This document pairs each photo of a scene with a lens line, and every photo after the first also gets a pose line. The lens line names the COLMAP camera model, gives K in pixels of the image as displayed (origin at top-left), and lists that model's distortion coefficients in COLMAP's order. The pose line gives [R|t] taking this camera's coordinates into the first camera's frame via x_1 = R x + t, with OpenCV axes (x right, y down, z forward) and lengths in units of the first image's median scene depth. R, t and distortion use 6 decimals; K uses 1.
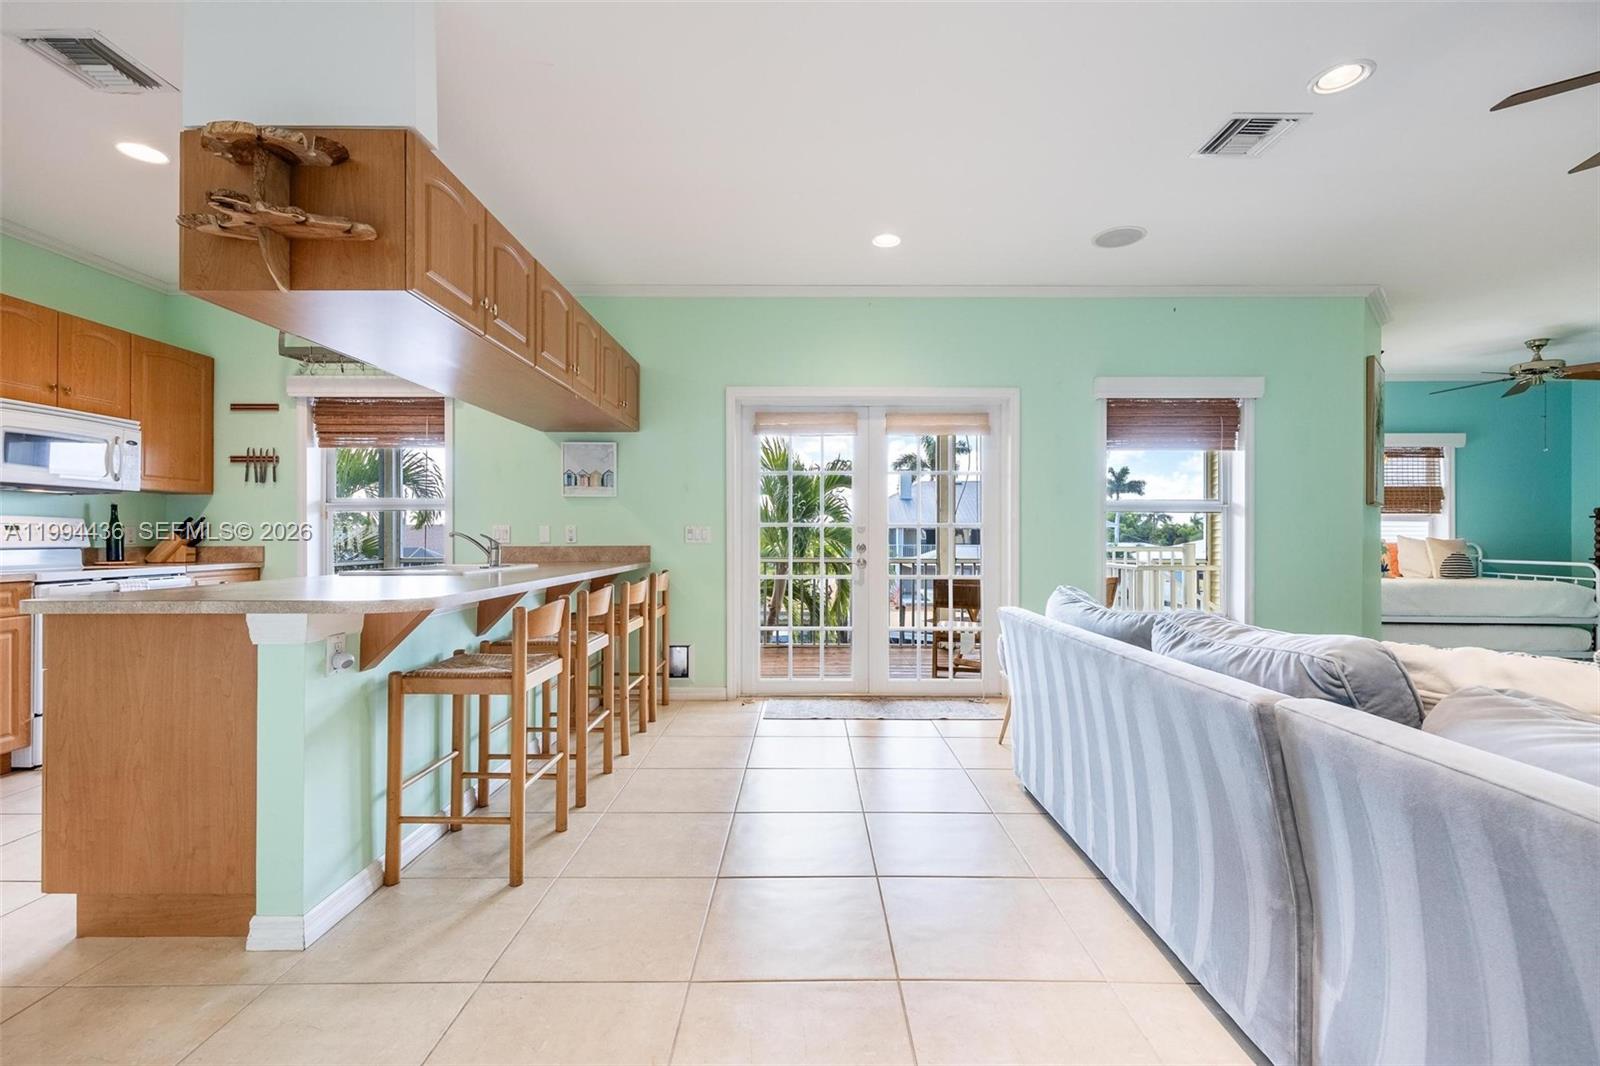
lens RADIAL K [[689.6, 0, 805.5], [0, 689.6, 530.5], [0, 0, 1]] dist [0.006152, -0.000003]
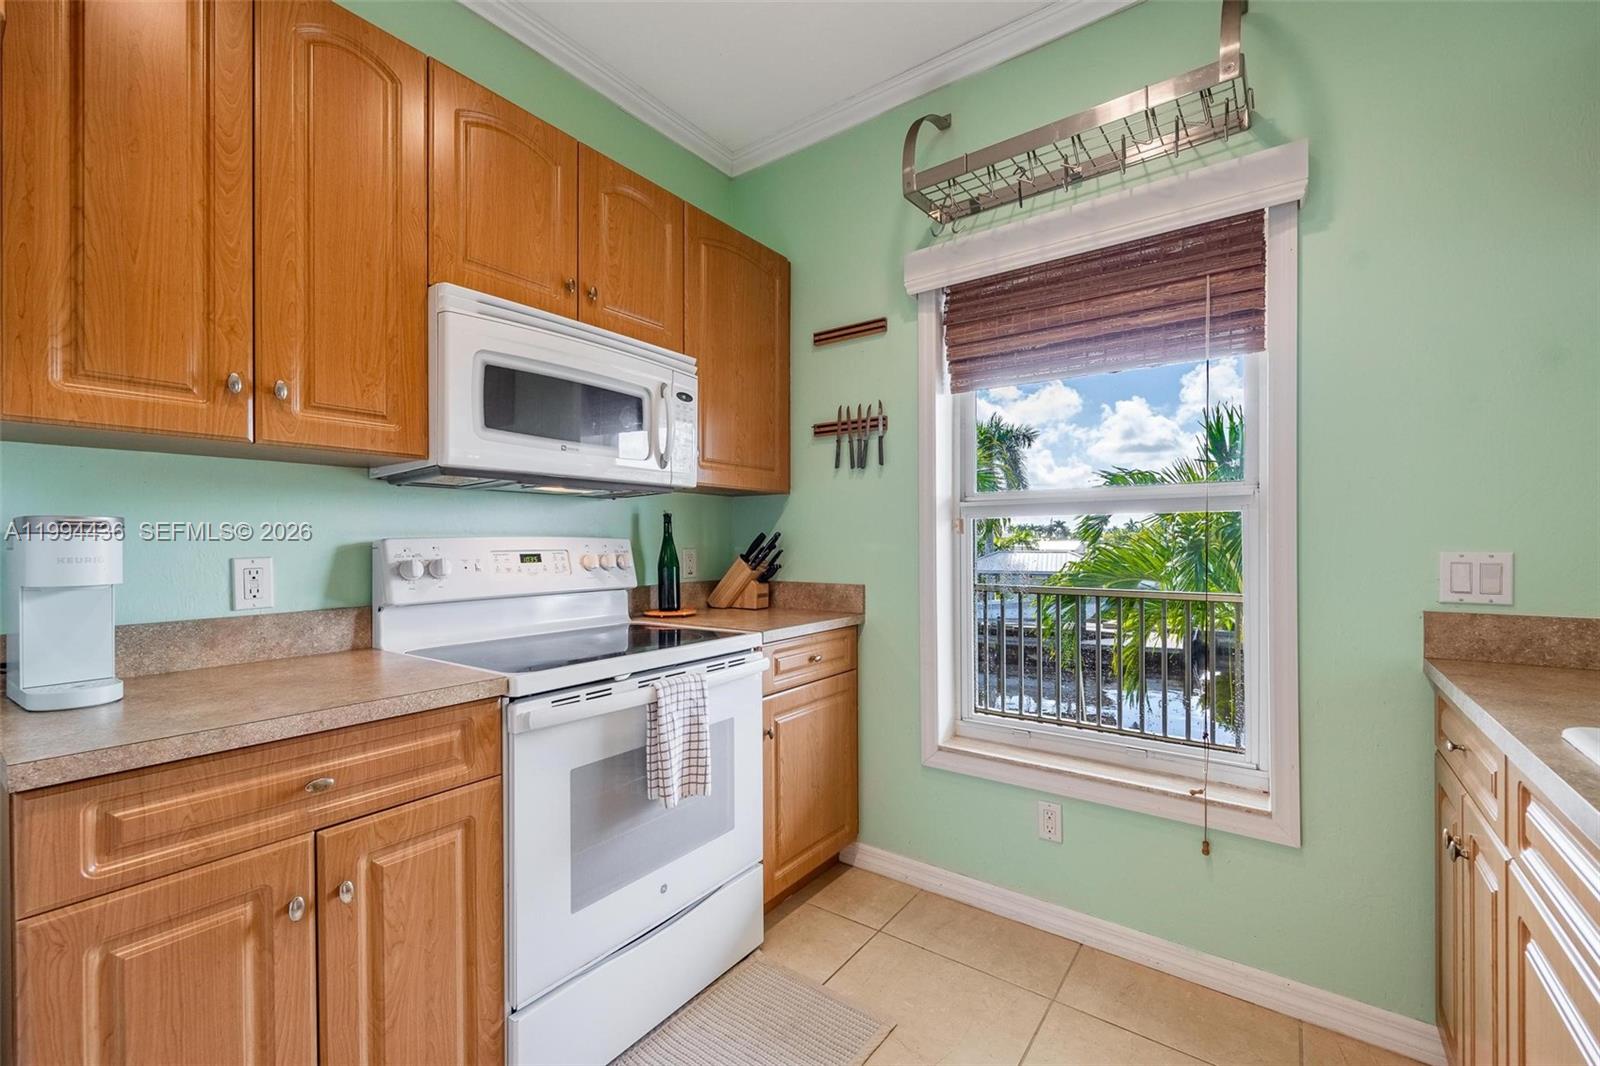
lens RADIAL K [[653.7, 0, 802.1], [0, 653.7, 538.5], [0, 0, 1]] dist [0.001916, 0.001395]
pose [[0.804089, -0.000408, -0.594509, -0.576753], [0.005422, 0.999963, 0.006647, -0.019479], [0.594485, -0.008568, 0.804061, 0.623716]]
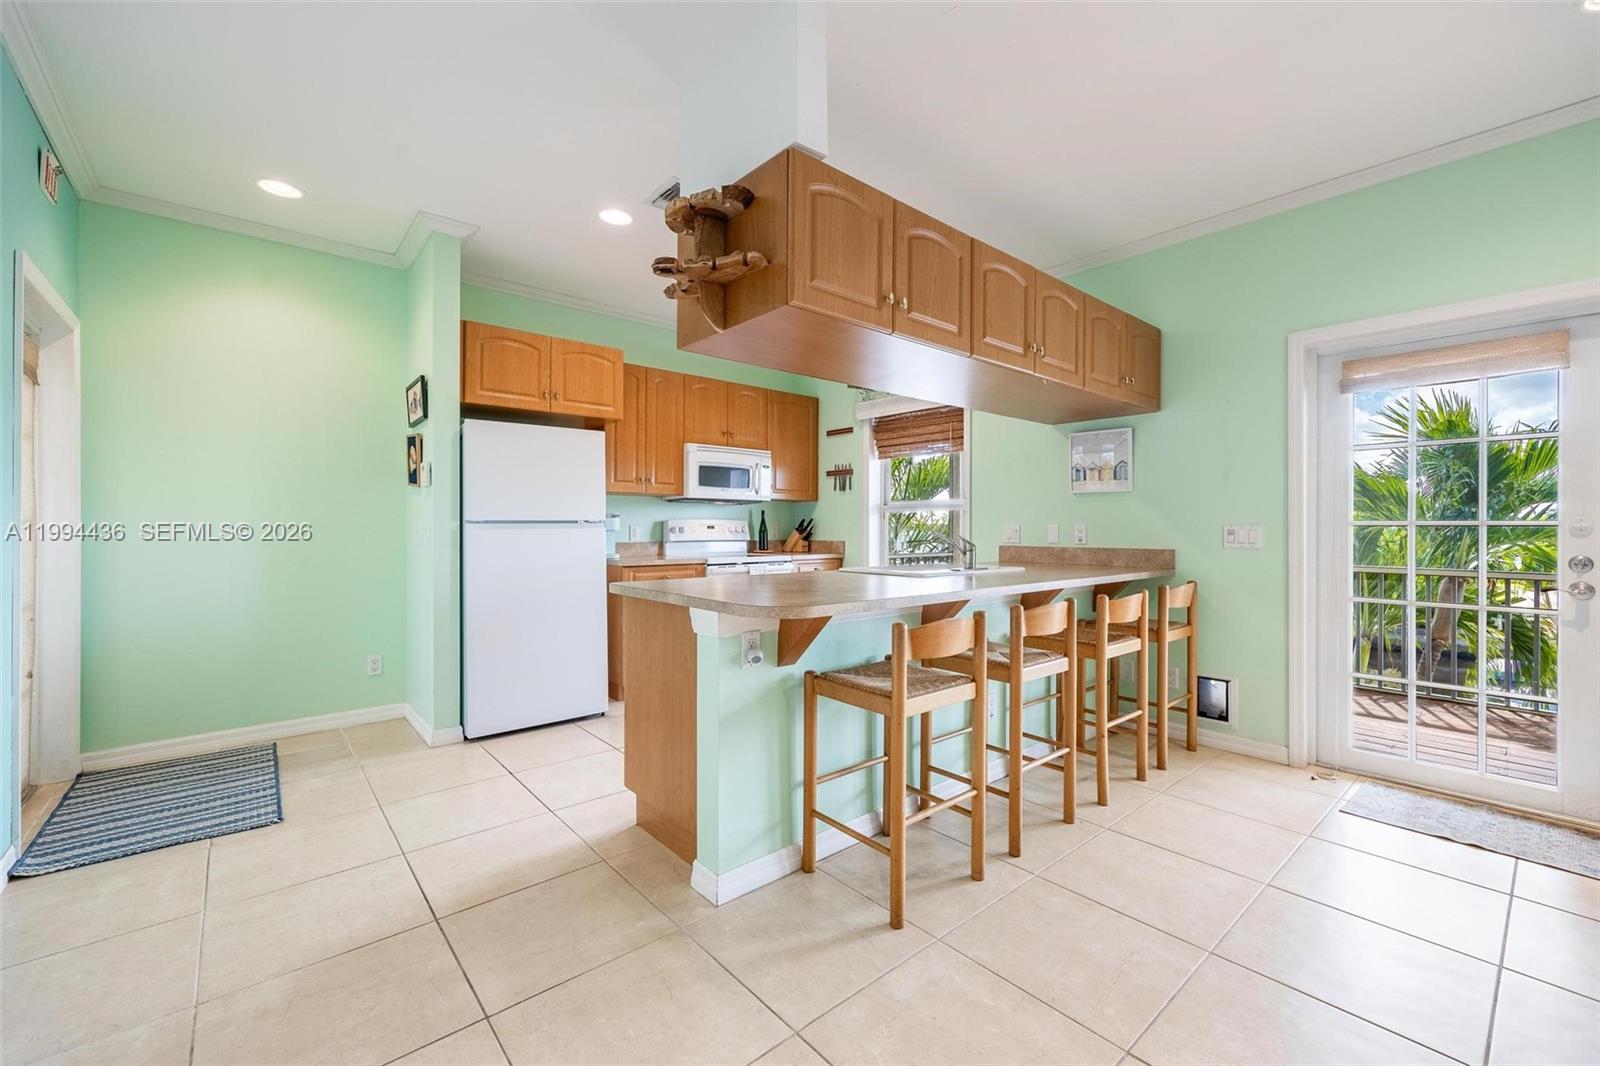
lens RADIAL K [[653.7, 0, 810.9], [0, 653.7, 526.1], [0, 0, 1]] dist [0.001916, 0.001395]
pose [[0.656084, 0.002270, -0.754685, 0.086613], [0.001956, 0.999987, 0.004709, -0.011567], [0.754686, -0.004565, 0.656071, 0.190602]]
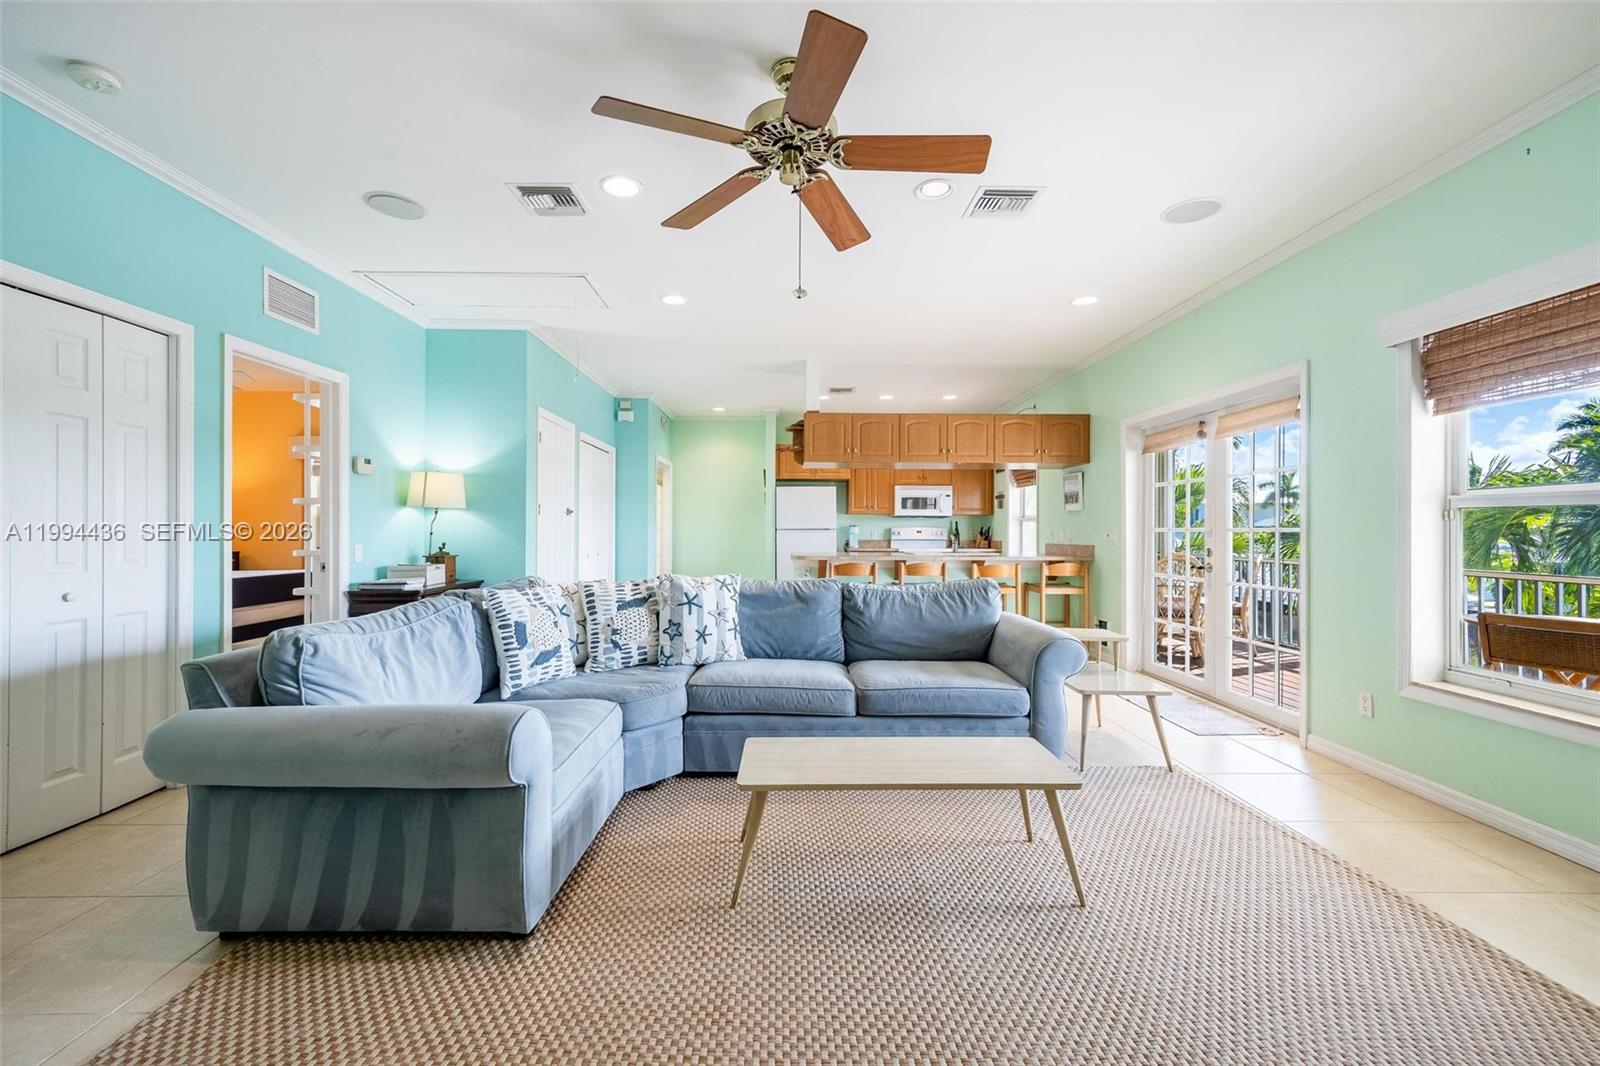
lens RADIAL K [[653.7, 0, 801.9], [0, 653.7, 532.7], [0, 0, 1]] dist [0.001916, 0.001395]
pose [[-0.007968, -0.000121, -0.999968, 1.194516], [0.000220, 1.000000, -0.000123, -0.001461], [0.999968, -0.000221, -0.007968, 0.504770]]
